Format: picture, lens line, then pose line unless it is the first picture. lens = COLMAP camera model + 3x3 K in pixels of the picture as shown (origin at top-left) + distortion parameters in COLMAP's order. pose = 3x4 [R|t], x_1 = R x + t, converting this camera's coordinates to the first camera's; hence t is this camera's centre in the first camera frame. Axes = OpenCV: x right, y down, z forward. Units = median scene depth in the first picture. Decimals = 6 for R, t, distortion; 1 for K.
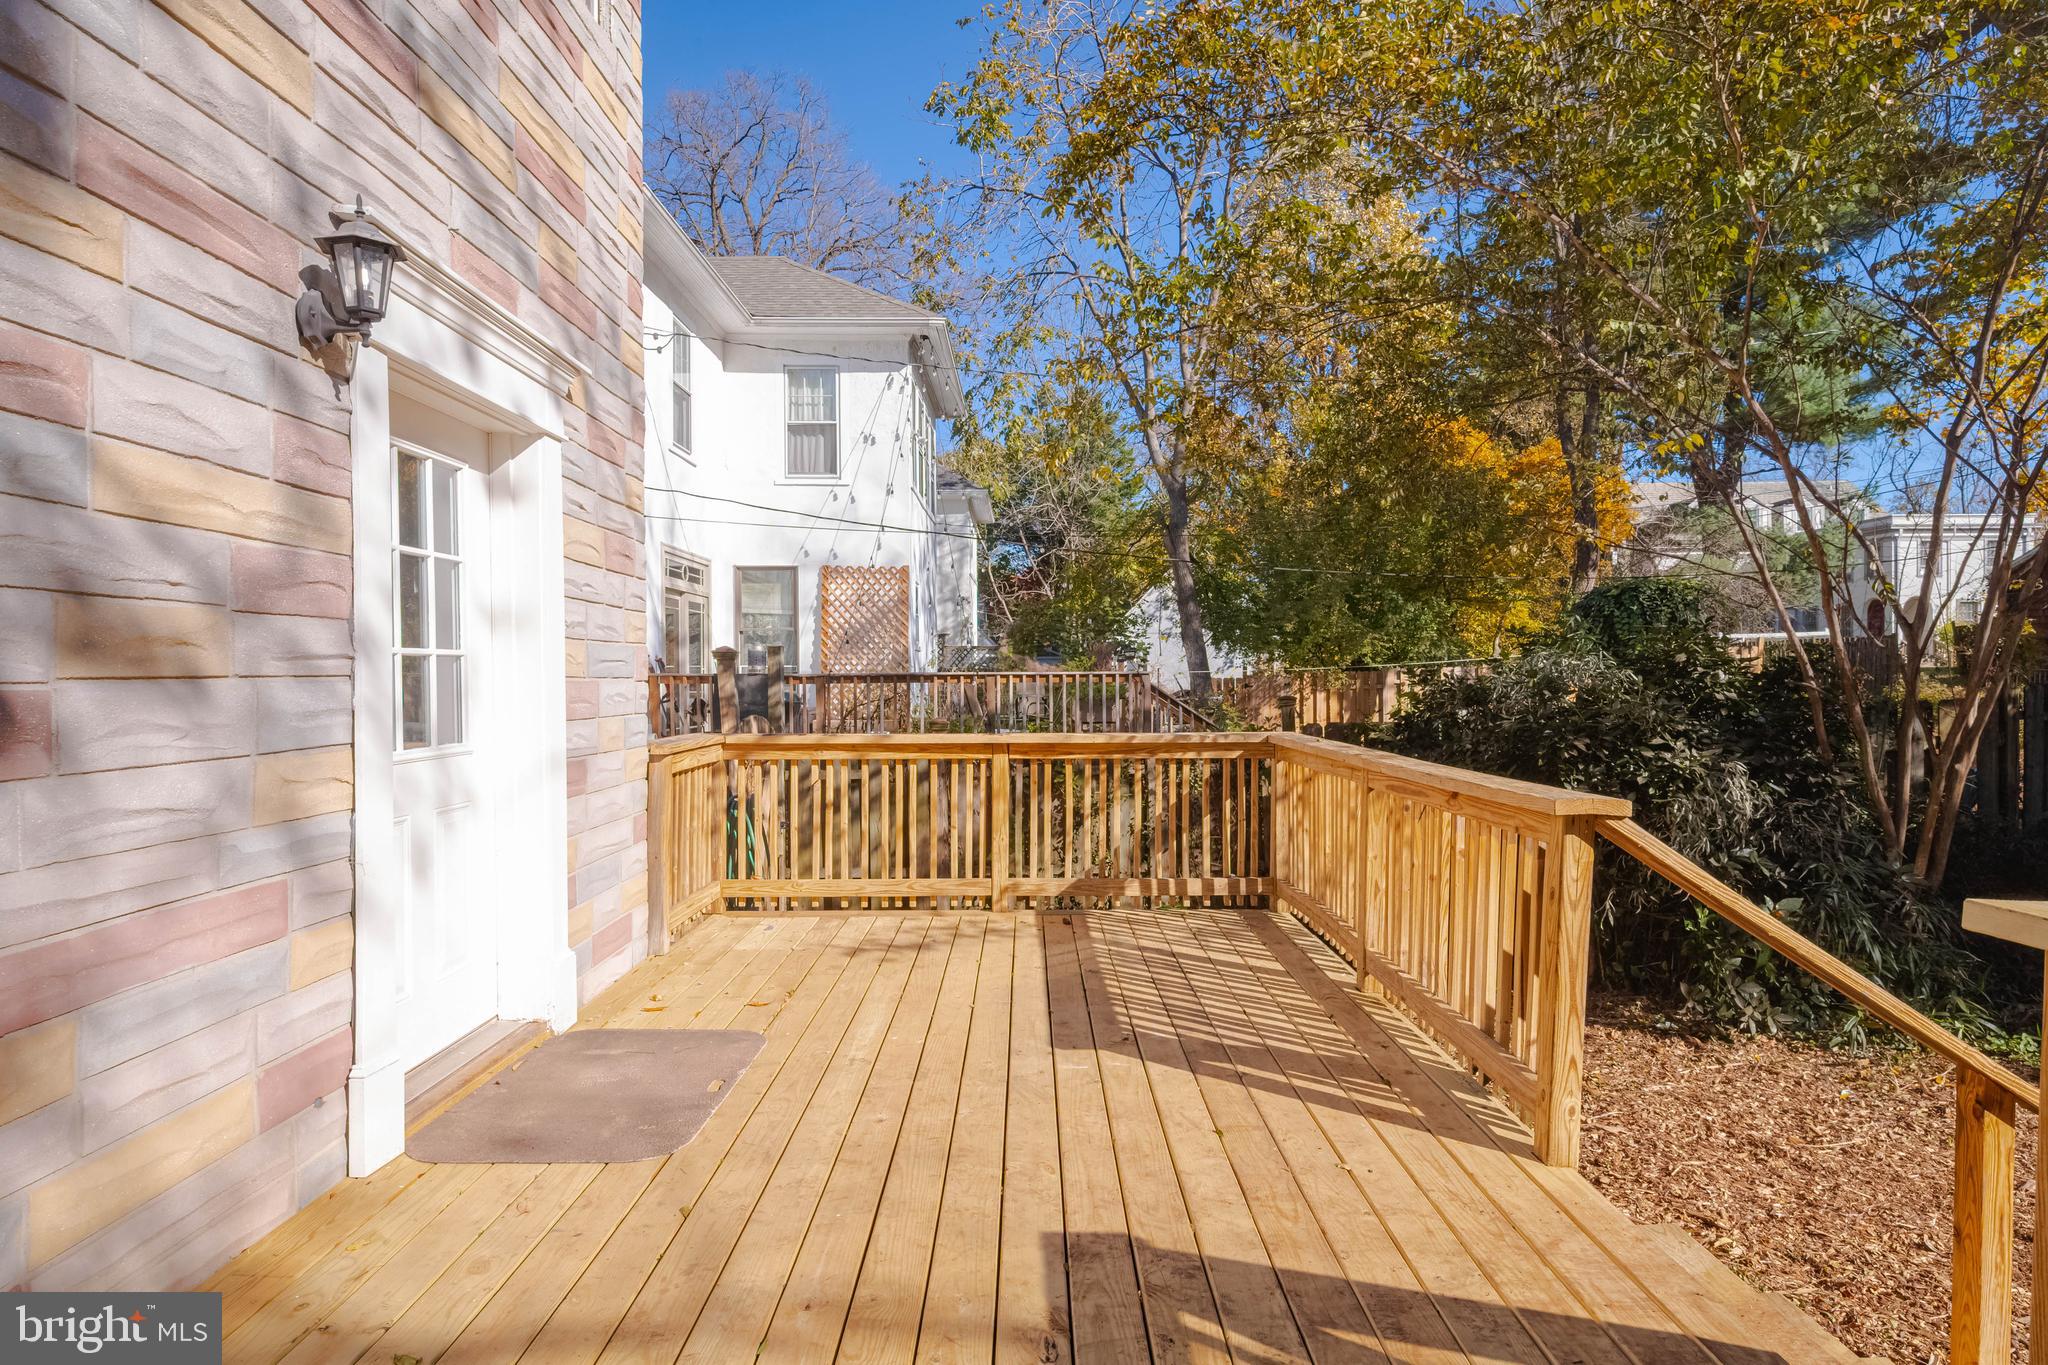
lens RADIAL K [[1126.7, 0, 1024.0], [0, 1126.7, 682.5], [0, 0, 1]] dist [-0.003210, -0.000184]
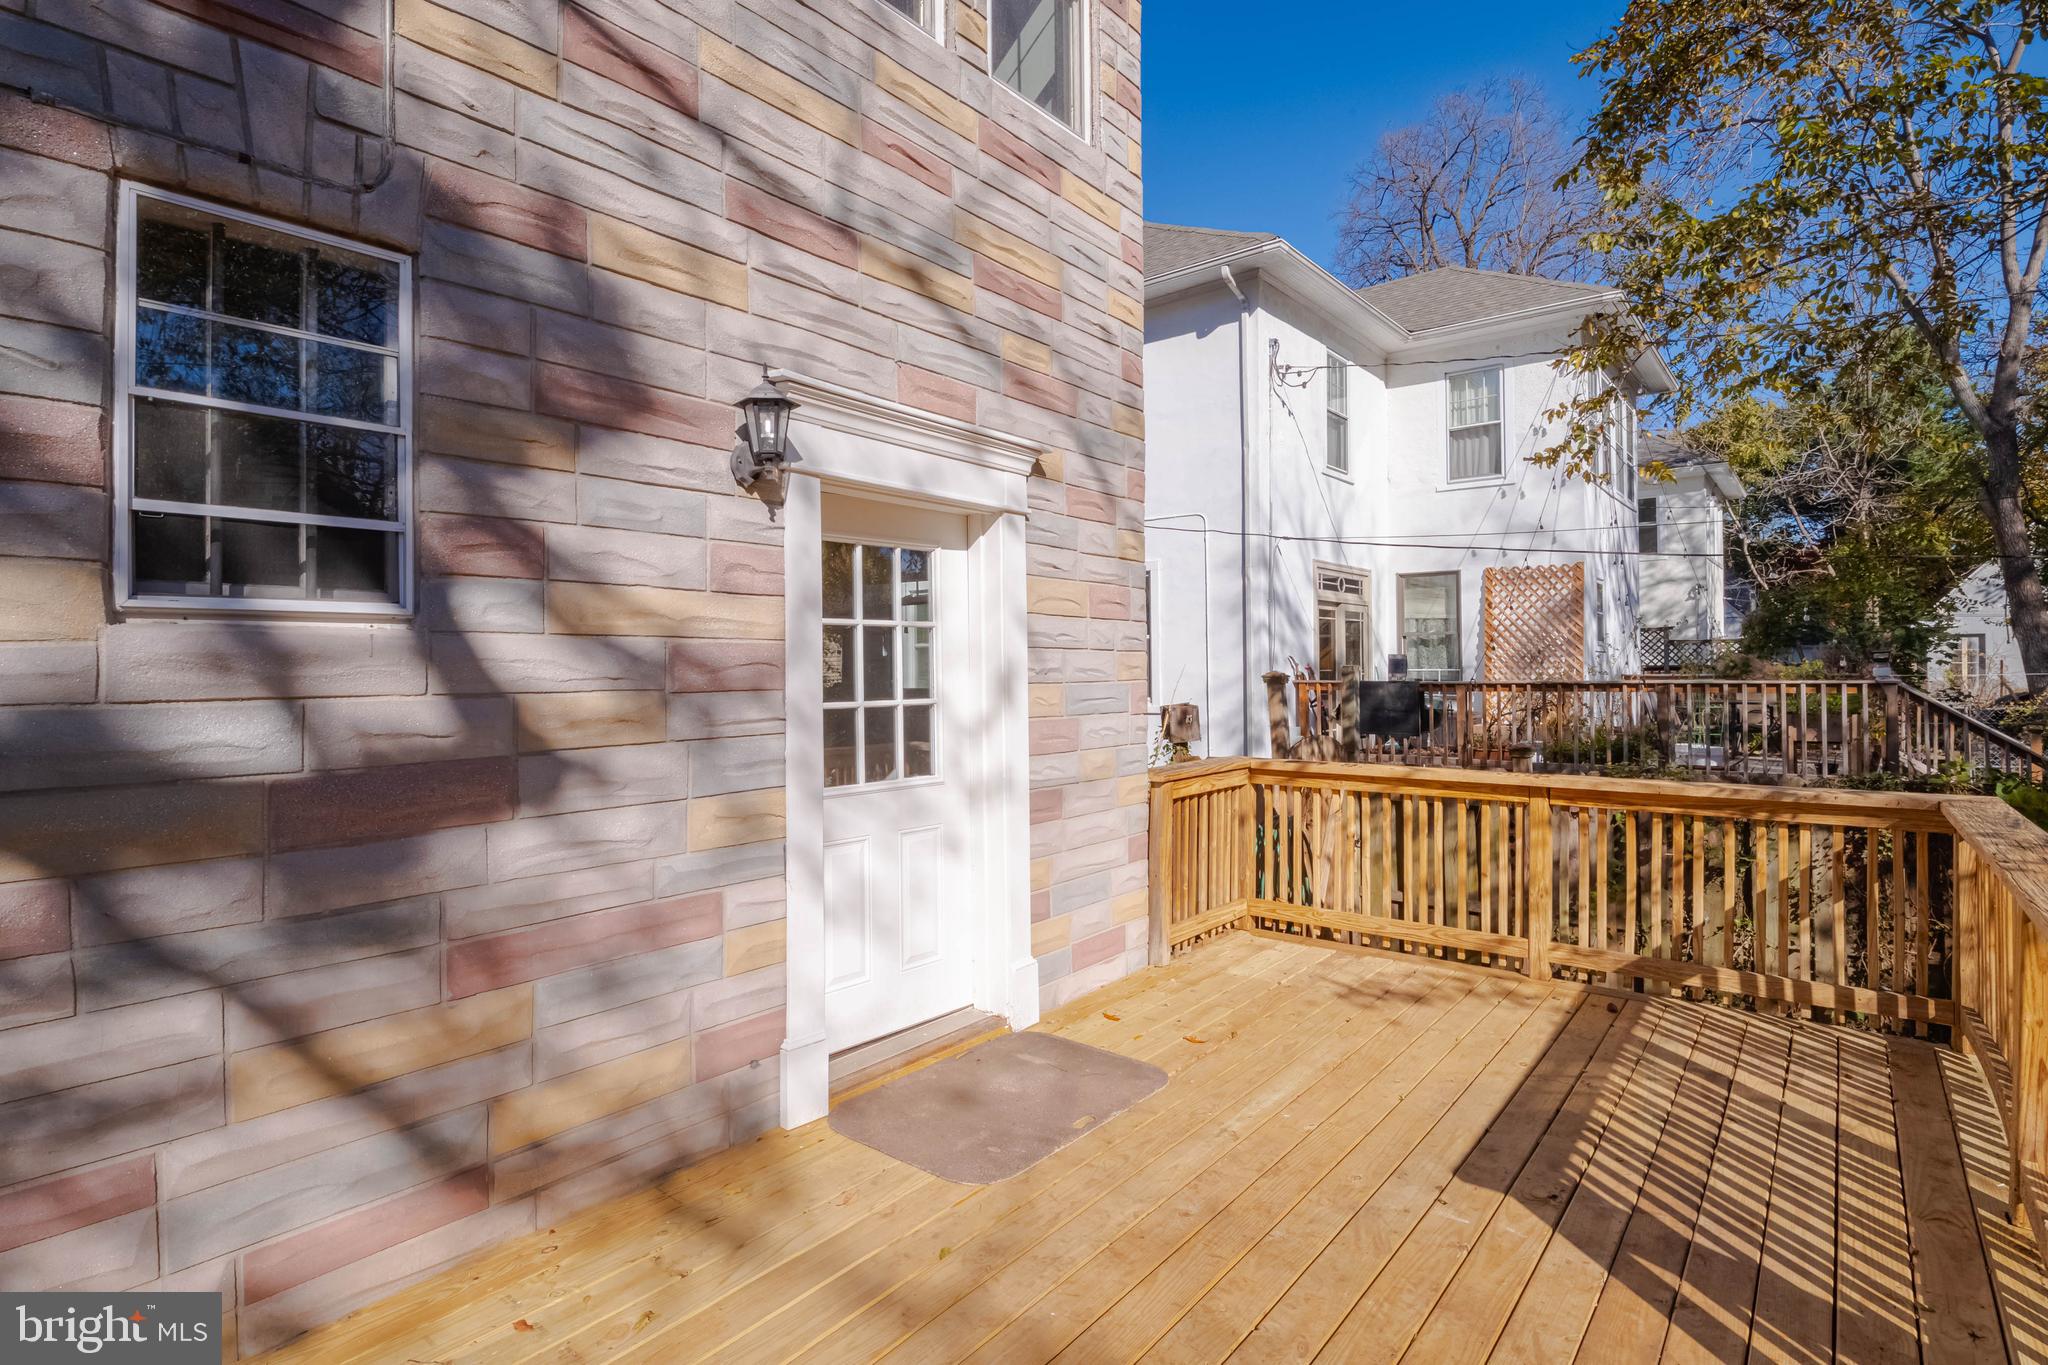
lens RADIAL K [[1022.4, 0, 1024.9], [0, 1022.4, 663.2], [0, 0, 1]] dist [0.002151, 0.000092]
pose [[0.782304, -0.007338, -0.622853, 0.189337], [0.002623, 0.999961, -0.008486, -0.041895], [0.622891, 0.005005, 0.782293, 0.144490]]
